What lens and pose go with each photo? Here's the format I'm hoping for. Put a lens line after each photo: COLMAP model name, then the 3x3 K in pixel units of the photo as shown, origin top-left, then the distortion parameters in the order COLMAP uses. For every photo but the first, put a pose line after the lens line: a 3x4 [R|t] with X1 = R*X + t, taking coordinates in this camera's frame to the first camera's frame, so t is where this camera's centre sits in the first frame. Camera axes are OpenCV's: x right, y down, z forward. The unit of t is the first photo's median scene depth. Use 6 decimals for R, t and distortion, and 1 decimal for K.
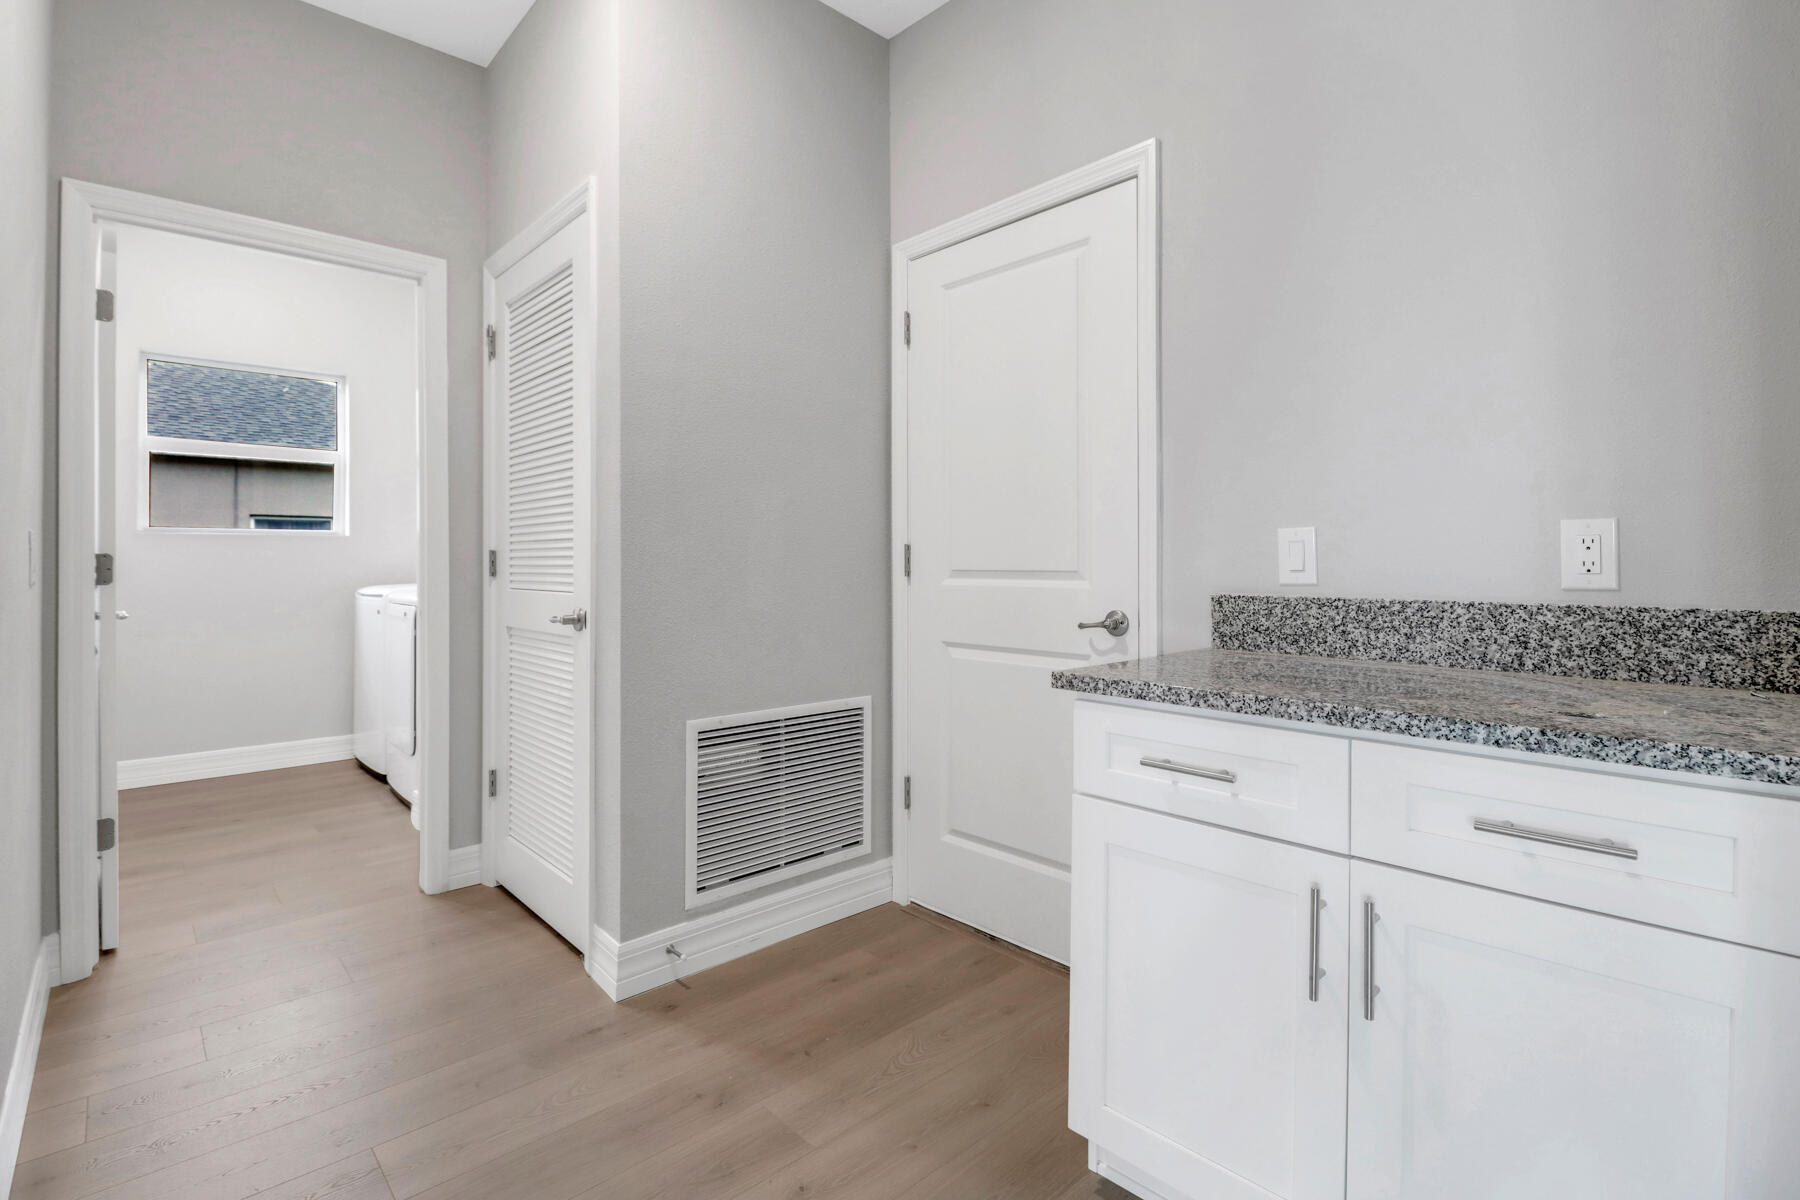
lens RADIAL K [[848.5, 0, 897.9], [0, 848.5, 566.1], [0, 0, 1]] dist [-0.001320, -0.010056]
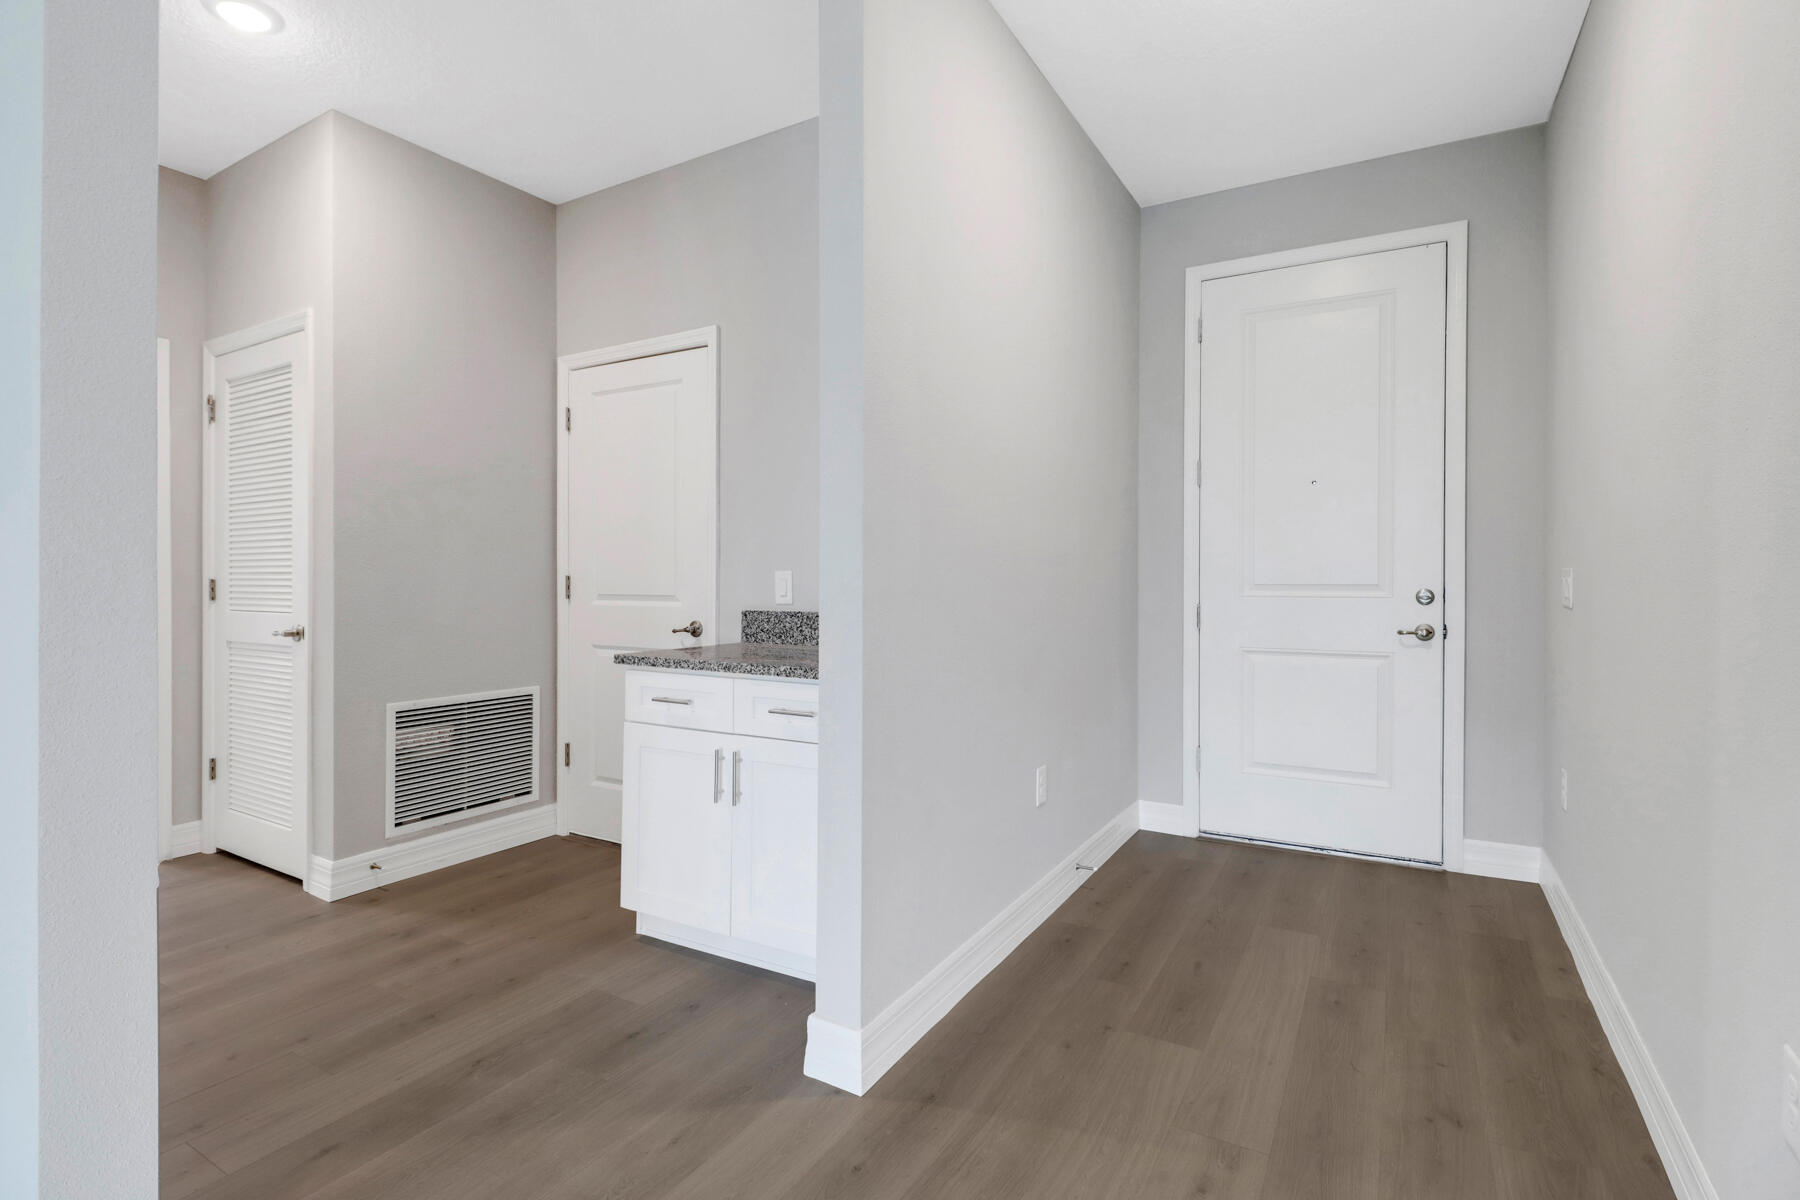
lens RADIAL K [[850.7, 0, 905.3], [0, 850.7, 578.0], [0, 0, 1]] dist [0.001669, -0.016662]
pose [[0.958036, 0.000477, 0.286648, 0.166402], [0.000566, 0.999994, -0.003553, -0.019464], [-0.286648, 0.003566, 0.958029, -0.578139]]
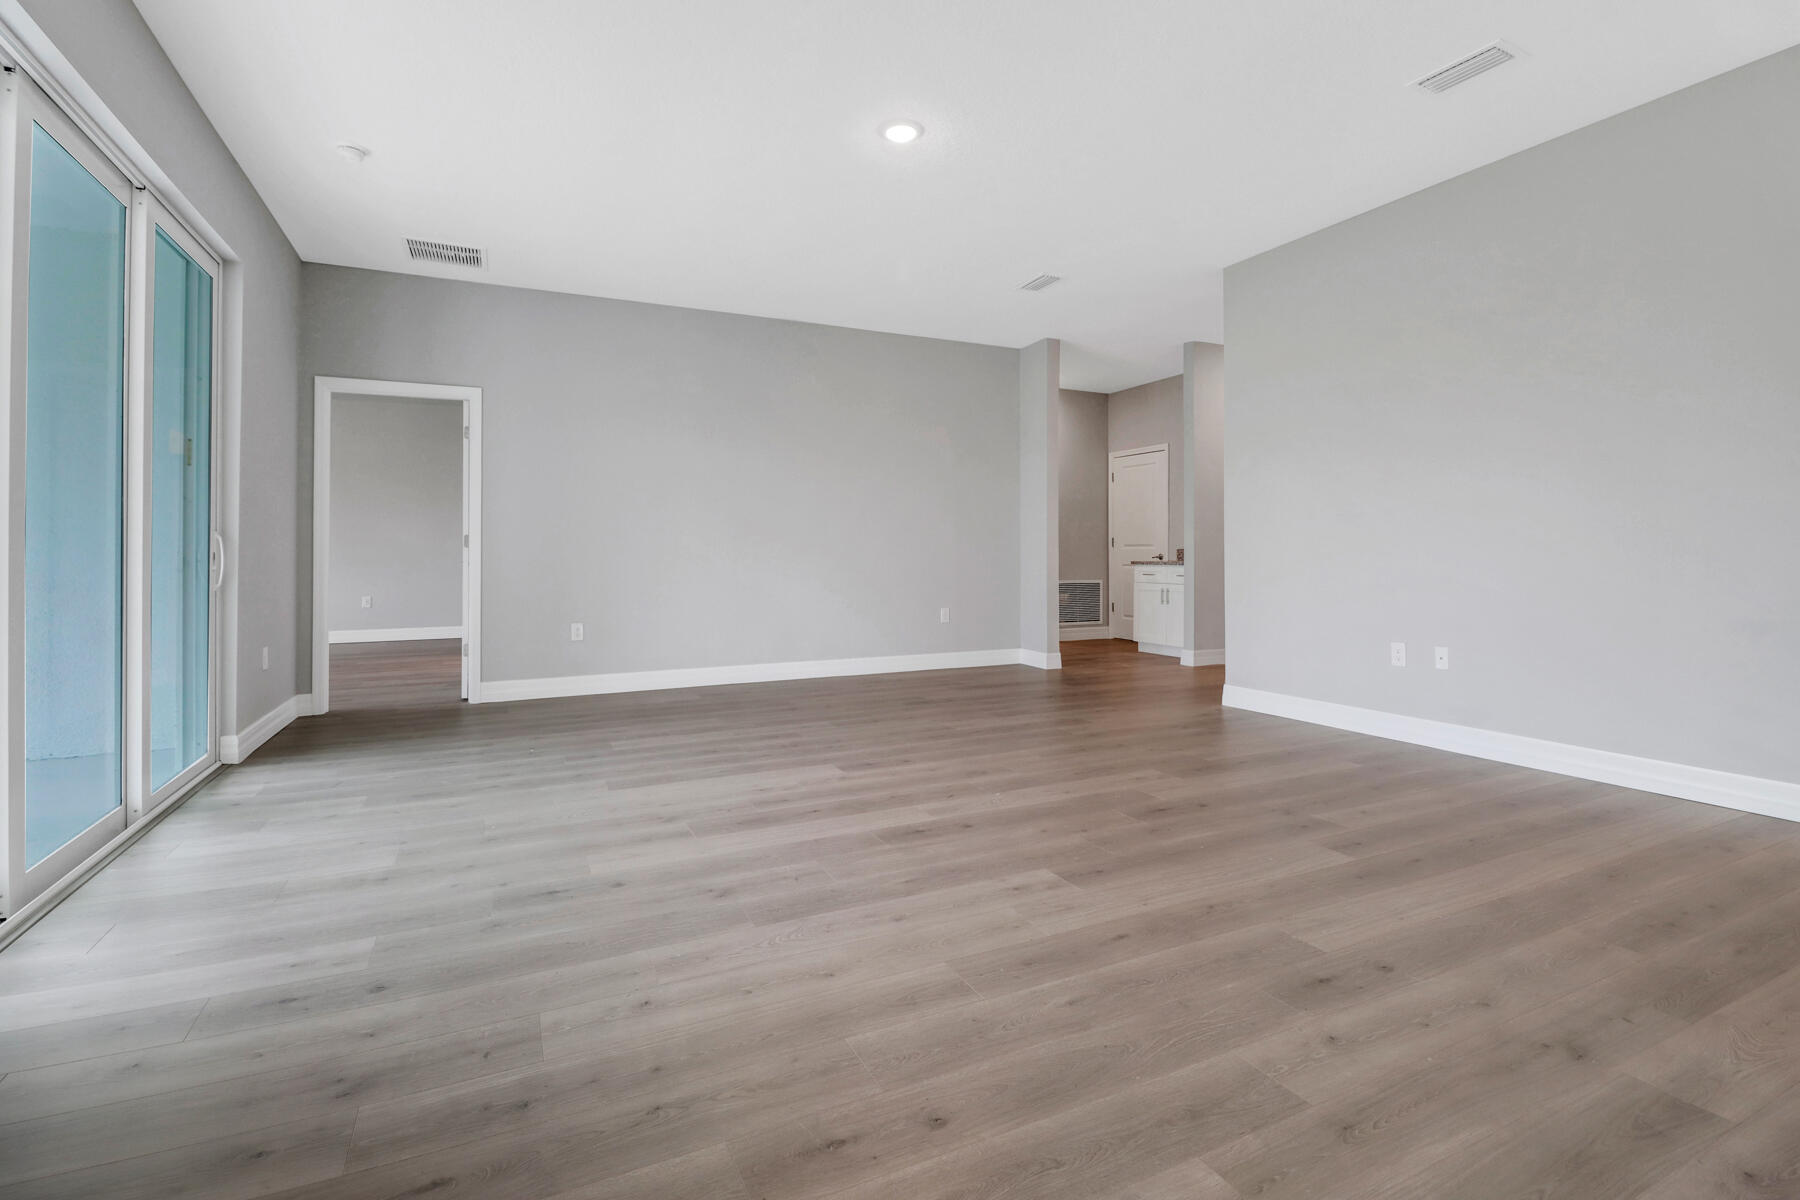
lens RADIAL K [[848.5, 0, 897.9], [0, 848.5, 566.1], [0, 0, 1]] dist [-0.001320, -0.010056]
pose [[0.955902, 0.001731, -0.293680, 0.232198], [0.003288, 0.999857, 0.016595, 0.036521], [0.293667, -0.016828, 0.955760, -3.182699]]
